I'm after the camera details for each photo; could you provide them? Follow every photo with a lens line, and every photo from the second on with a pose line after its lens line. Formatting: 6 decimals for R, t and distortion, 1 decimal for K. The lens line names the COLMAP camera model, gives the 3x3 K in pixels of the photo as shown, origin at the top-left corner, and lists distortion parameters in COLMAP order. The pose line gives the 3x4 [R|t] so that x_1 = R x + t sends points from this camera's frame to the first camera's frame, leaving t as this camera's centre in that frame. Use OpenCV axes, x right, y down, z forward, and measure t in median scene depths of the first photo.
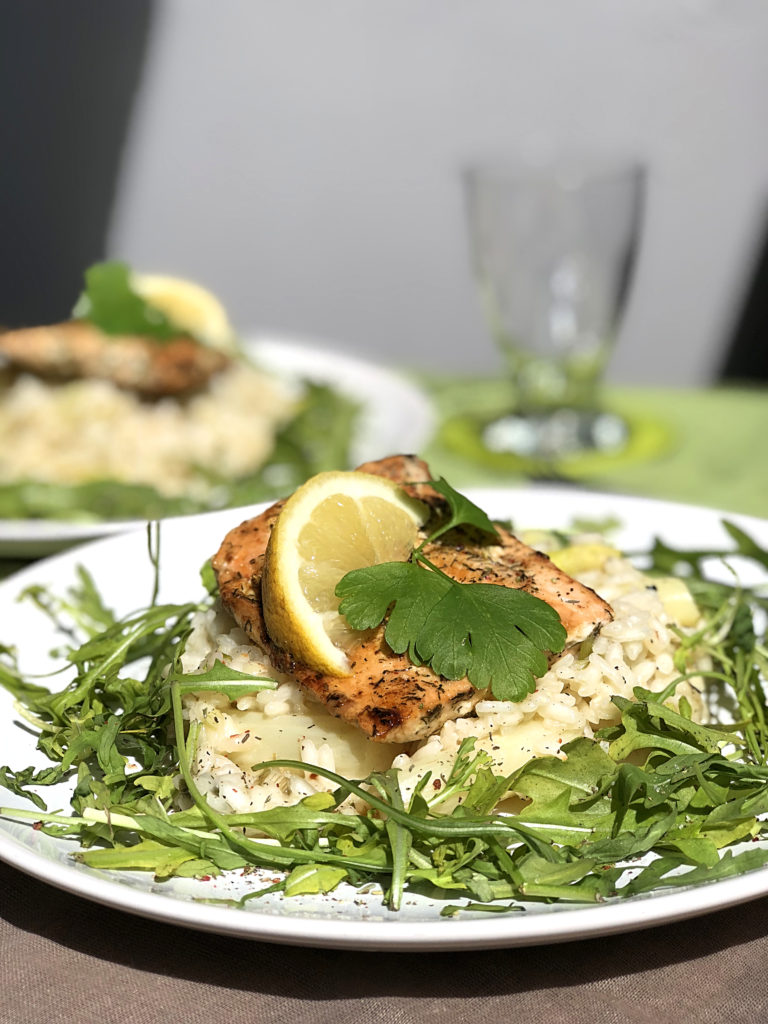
lens RADIAL K [[1718.0, 0, 383.1], [0, 1718.0, 515.3], [0, 0, 1]] dist [0.052846, 0.000000]
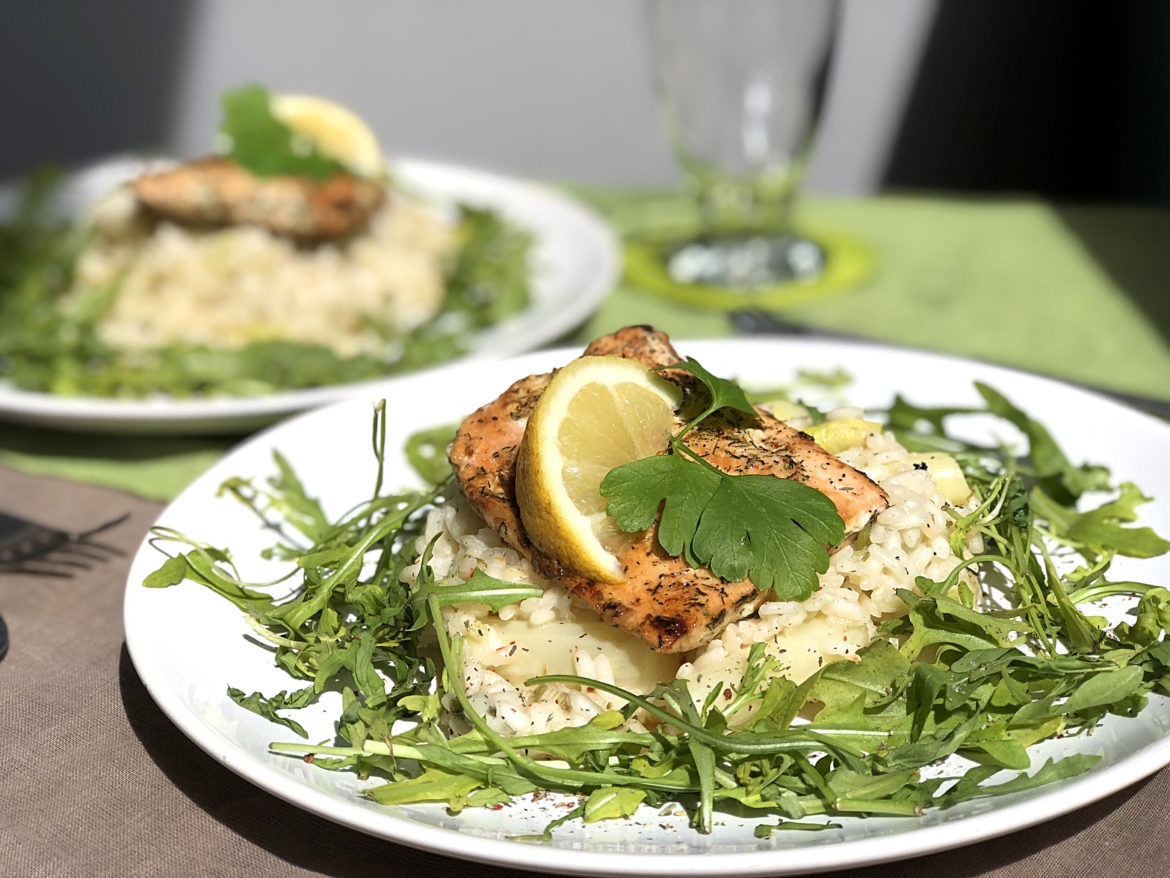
lens RADIAL K [[1962.9, 0, 585.7], [0, 1962.9, 435.3], [0, 0, 1]] dist [0.052846, 0.000000]
pose [[0.996204, -0.041587, 0.076477, -0.116241], [0.035387, 0.996109, 0.080715, -0.072629], [-0.079536, -0.077702, 0.993799, -0.063701]]
